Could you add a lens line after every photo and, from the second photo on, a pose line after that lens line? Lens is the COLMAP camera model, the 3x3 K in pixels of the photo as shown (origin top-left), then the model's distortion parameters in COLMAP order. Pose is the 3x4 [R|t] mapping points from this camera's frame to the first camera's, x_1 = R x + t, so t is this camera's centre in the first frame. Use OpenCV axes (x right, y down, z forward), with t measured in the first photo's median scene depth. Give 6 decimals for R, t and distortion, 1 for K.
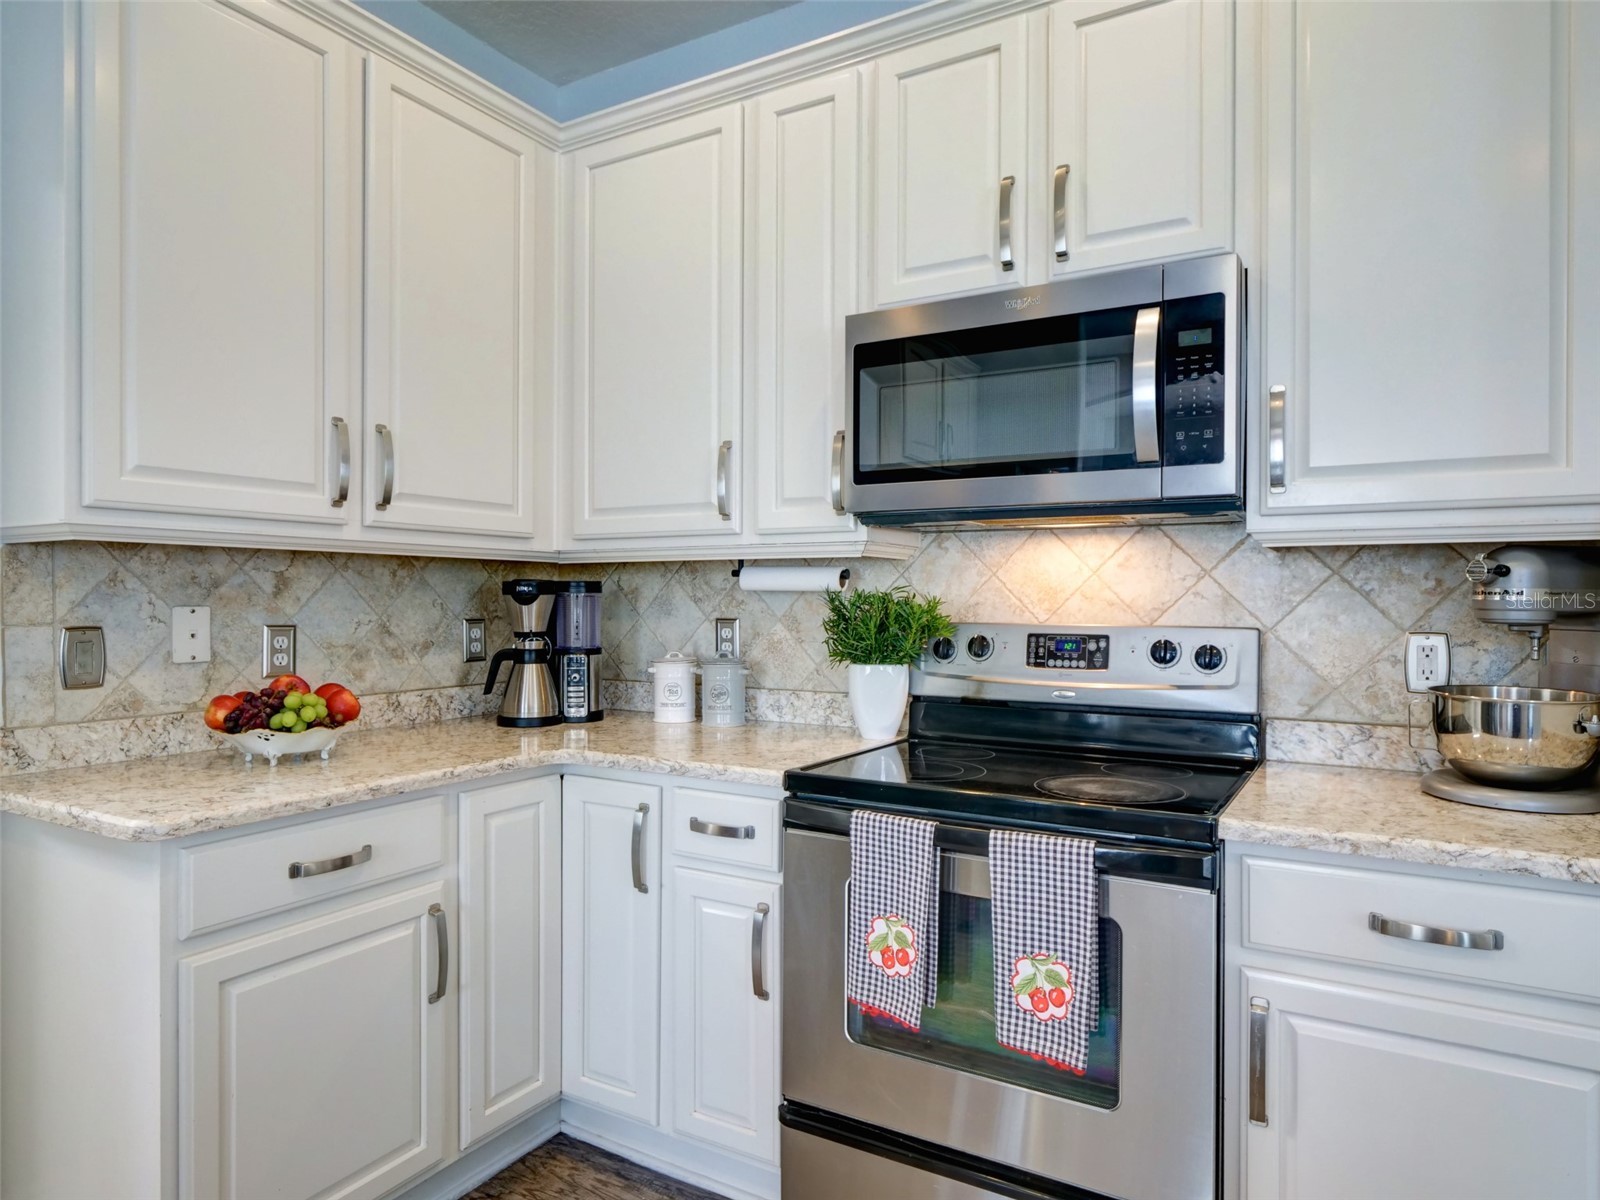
lens RADIAL K [[984.1, 0, 800.0], [0, 984.1, 600.0], [0, 0, 1]] dist [-0.000434, -0.000006]
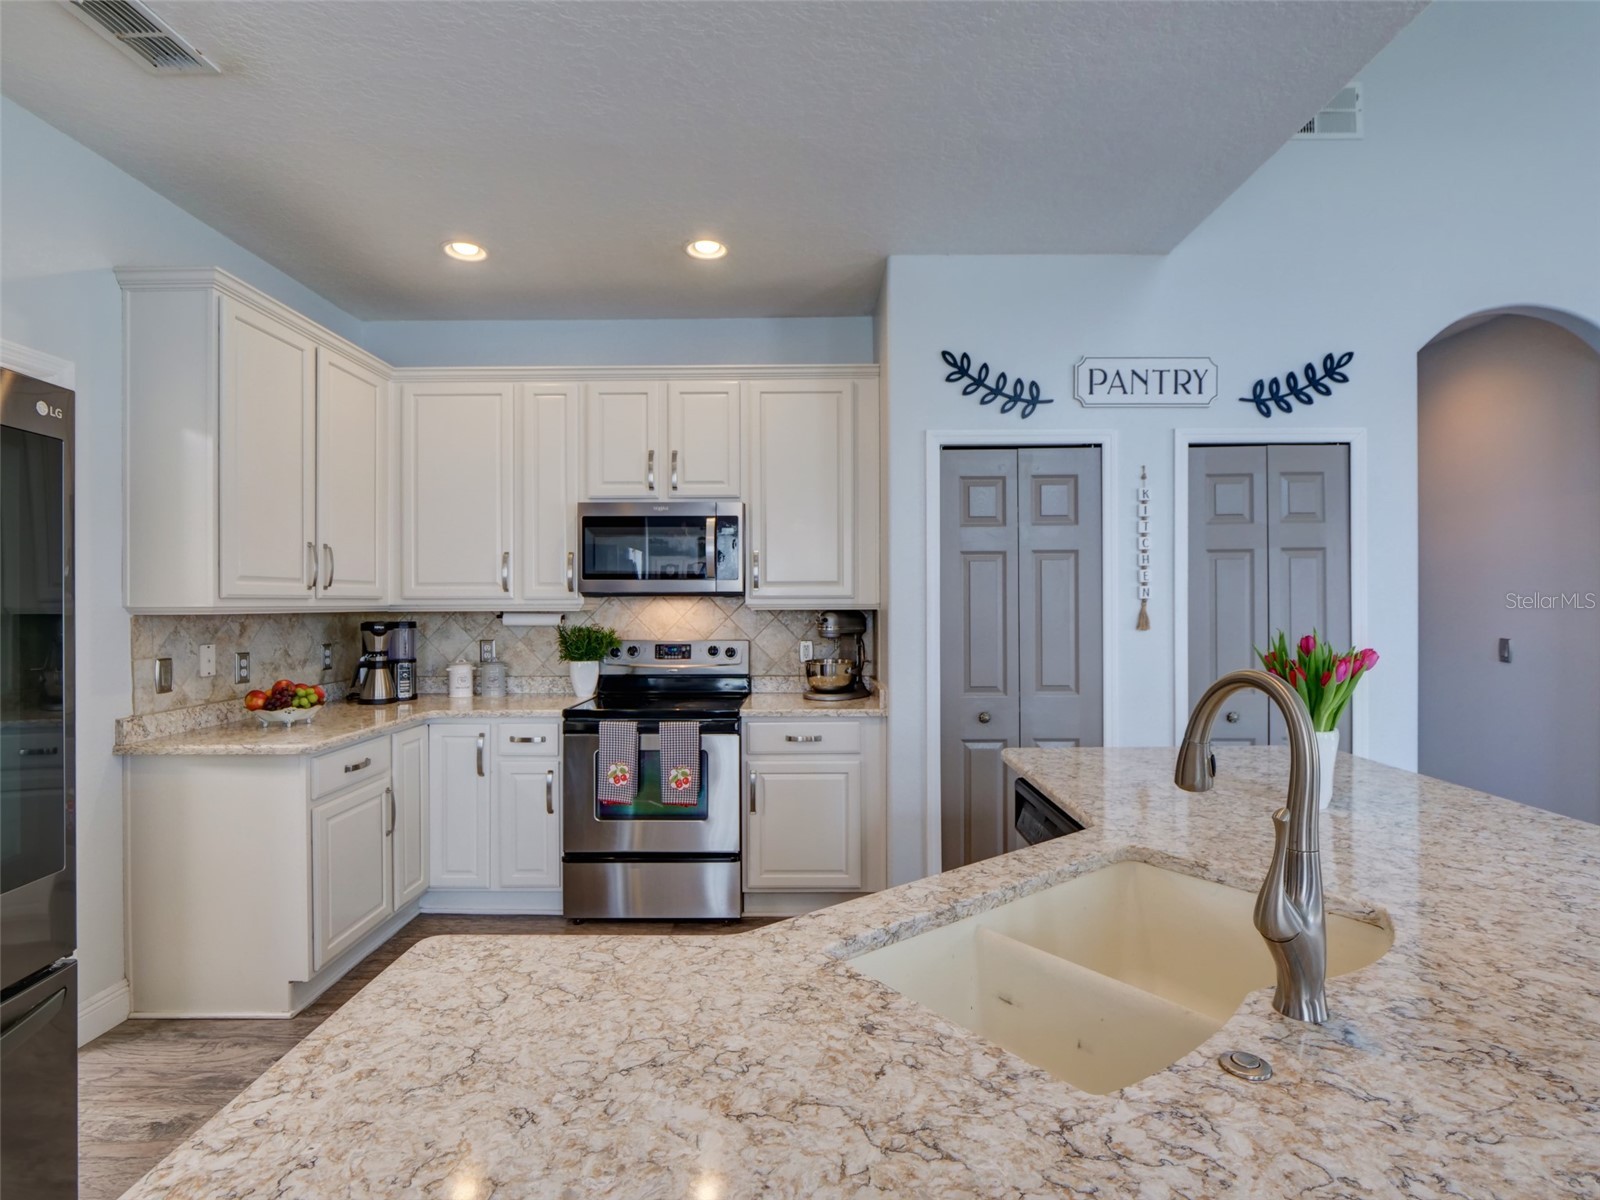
lens RADIAL K [[848.6, 0, 799.9], [0, 848.6, 593.2], [0, 0, 1]] dist [-0.002342, -0.000490]
pose [[0.866202, -0.002224, 0.499689, -0.467913], [0.006686, 0.999952, -0.007138, -0.069491], [-0.499649, 0.009524, 0.866176, -0.876408]]
